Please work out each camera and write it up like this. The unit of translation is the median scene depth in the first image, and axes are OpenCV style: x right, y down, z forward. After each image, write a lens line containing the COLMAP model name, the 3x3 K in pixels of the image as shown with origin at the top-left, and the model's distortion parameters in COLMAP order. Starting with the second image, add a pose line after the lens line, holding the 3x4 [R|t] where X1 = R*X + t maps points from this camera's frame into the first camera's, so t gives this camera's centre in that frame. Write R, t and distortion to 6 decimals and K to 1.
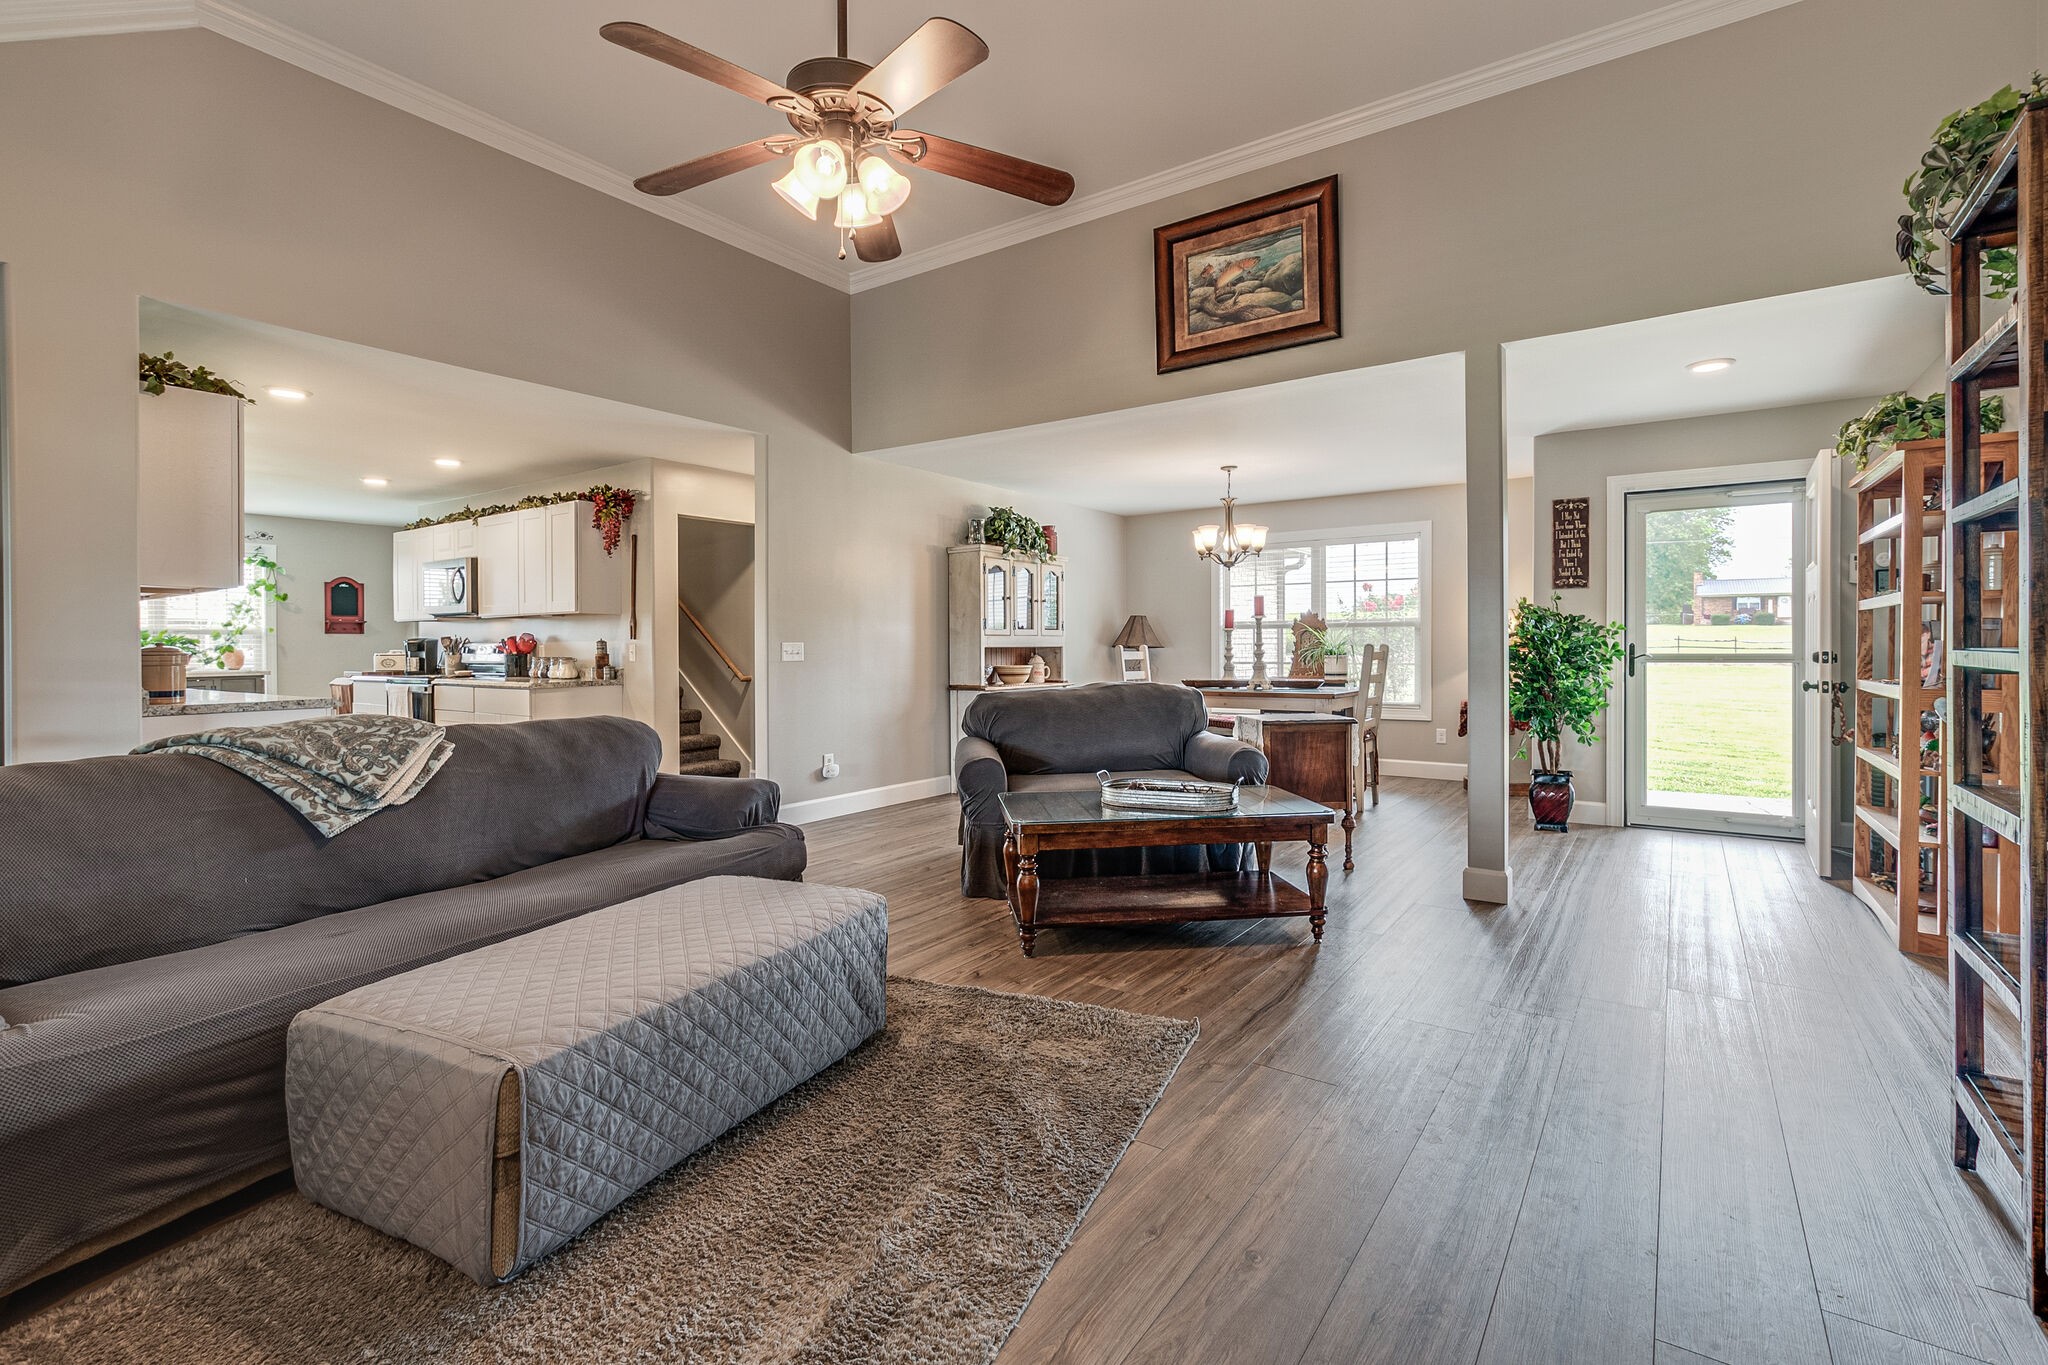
lens RADIAL K [[941.7, 0, 1032.0], [0, 941.7, 650.7], [0, 0, 1]] dist [0.006188, 0.000505]
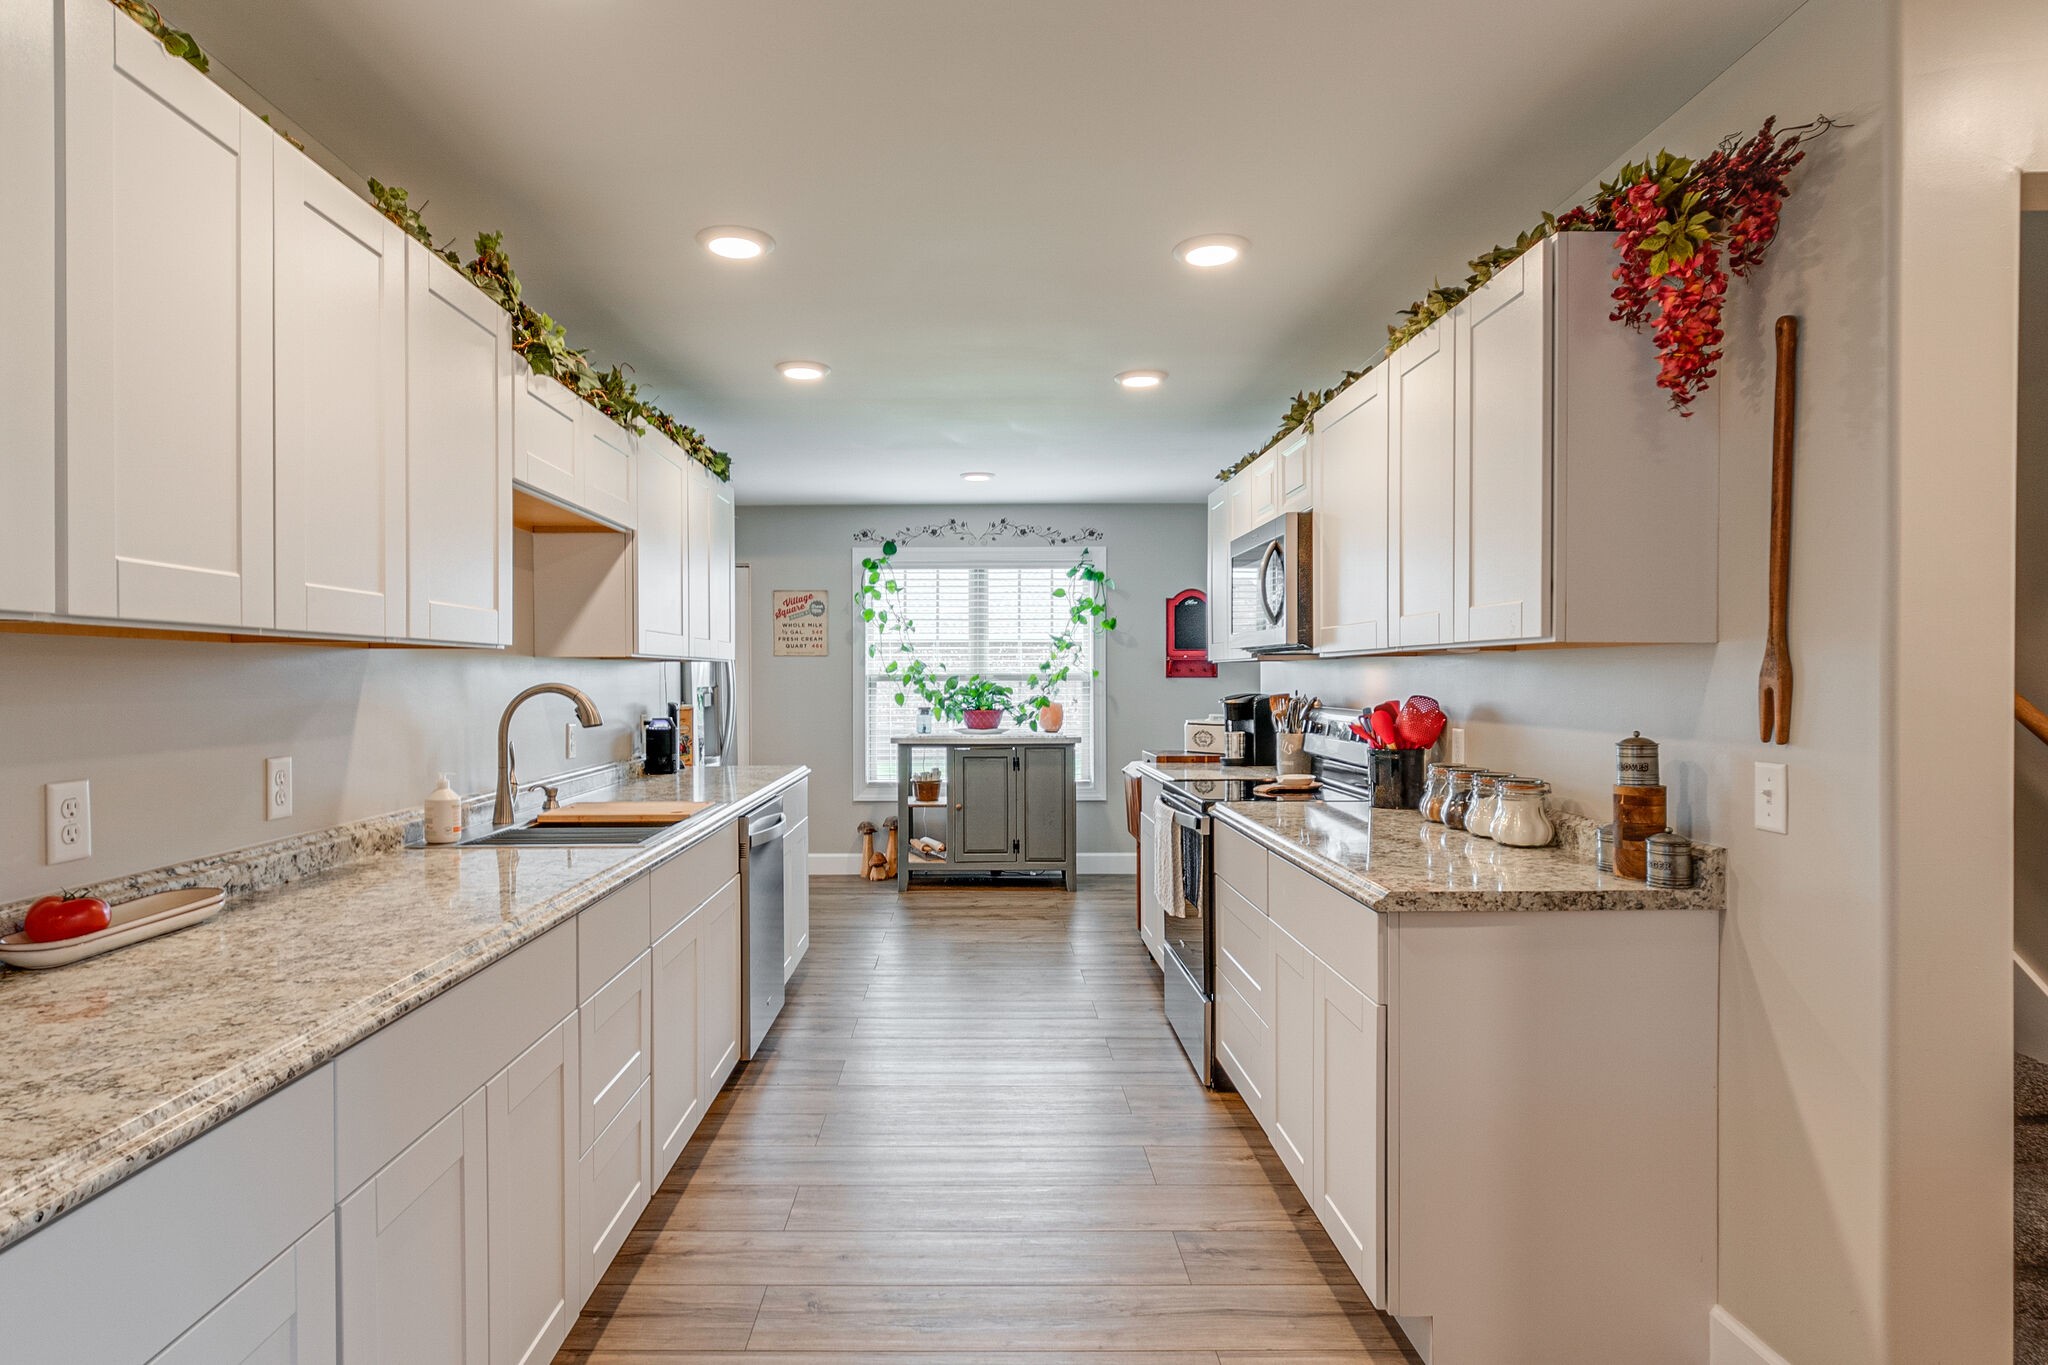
lens RADIAL K [[1026.8, 0, 1009.8], [0, 1026.8, 680.0], [0, 0, 1]] dist [-0.002422, -0.000056]
pose [[0.583115, 0.009633, -0.812333, -0.289485], [-0.004024, 0.999952, 0.008969, -0.027301], [0.812380, -0.001961, 0.583126, 0.610608]]
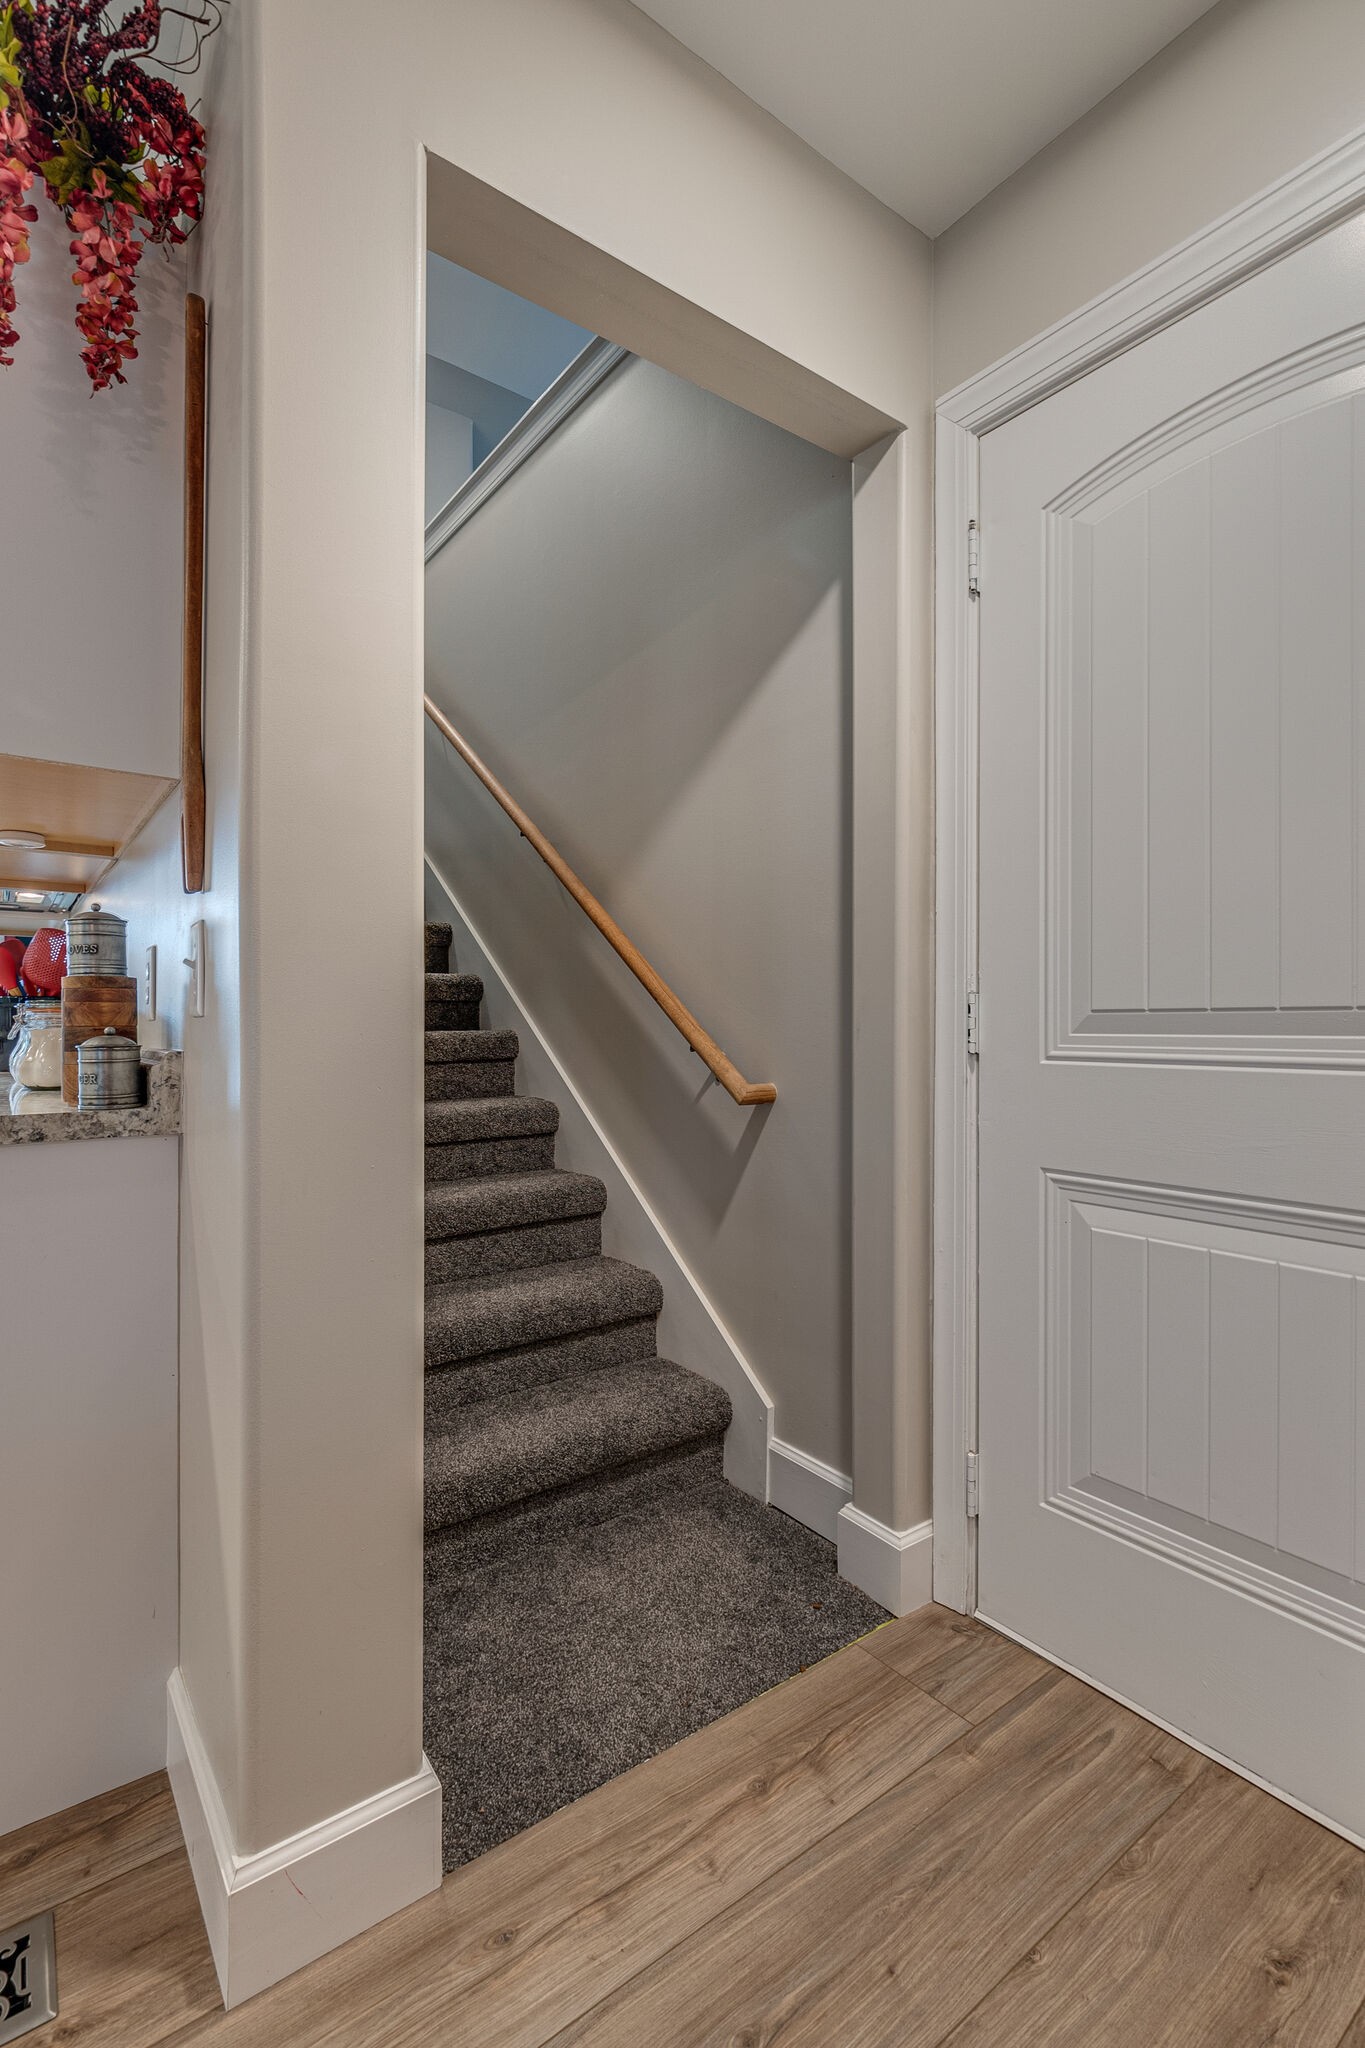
lens RADIAL K [[941.7, 0, 683.1], [0, 941.7, 1014.1], [0, 0, 1]] dist [0.006188, 0.000505]
pose [[0.946685, 0.006129, -0.322102, -0.246740], [-0.008375, 0.999949, -0.005587, 0.010681], [0.322051, 0.007986, 0.946688, 0.773413]]
